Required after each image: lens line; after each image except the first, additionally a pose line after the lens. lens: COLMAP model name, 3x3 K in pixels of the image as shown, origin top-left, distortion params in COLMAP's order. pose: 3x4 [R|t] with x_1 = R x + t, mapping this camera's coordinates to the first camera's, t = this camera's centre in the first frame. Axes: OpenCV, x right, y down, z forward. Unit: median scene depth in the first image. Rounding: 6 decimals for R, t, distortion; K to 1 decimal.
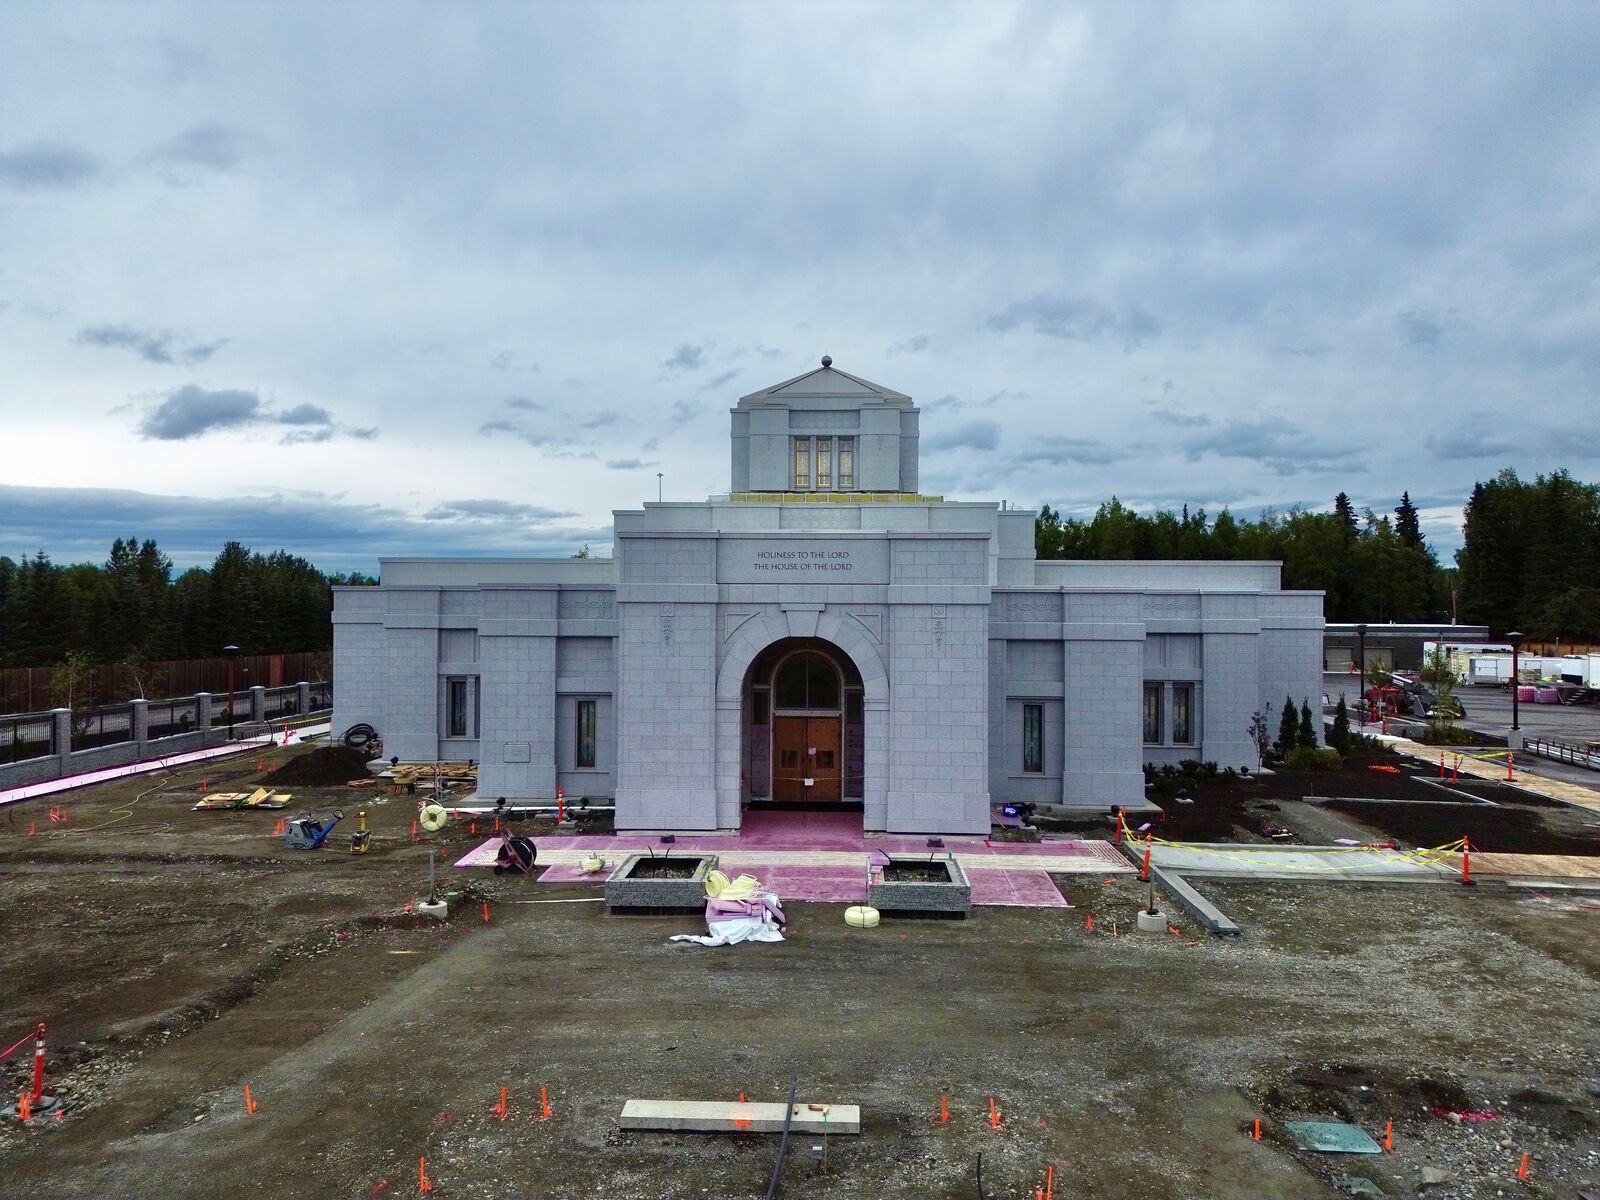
lens RADIAL K [[1116.2, 0, 805.8], [0, 1116.2, 596.7], [0, 0, 1]] dist [0.086999, -0.089960]
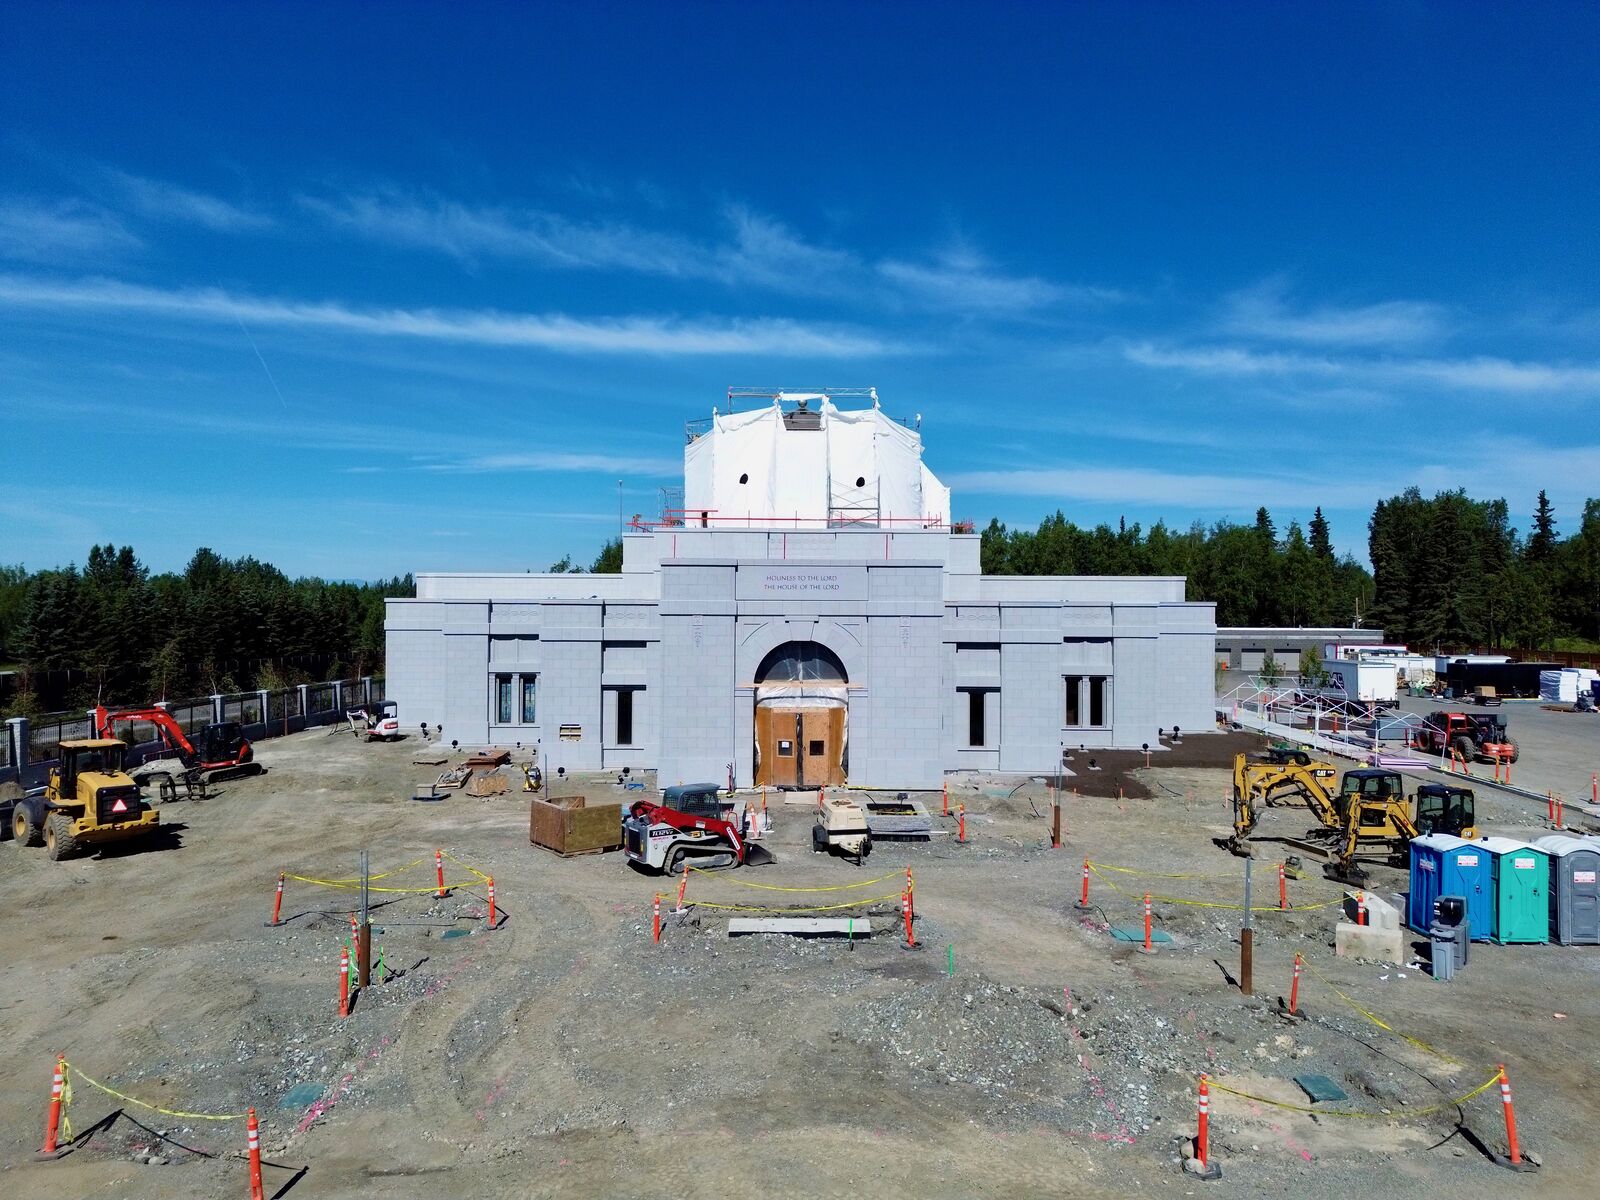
lens RADIAL K [[1115.1, 0, 806.4], [0, 1115.1, 596.5], [0, 0, 1]] dist [0.081205, -0.079494]
pose [[0.999102, 0.000098, 0.042364, -0.038324], [0.000026, 0.999996, -0.002931, -0.008874], [-0.042364, 0.002929, 0.999098, -0.221667]]
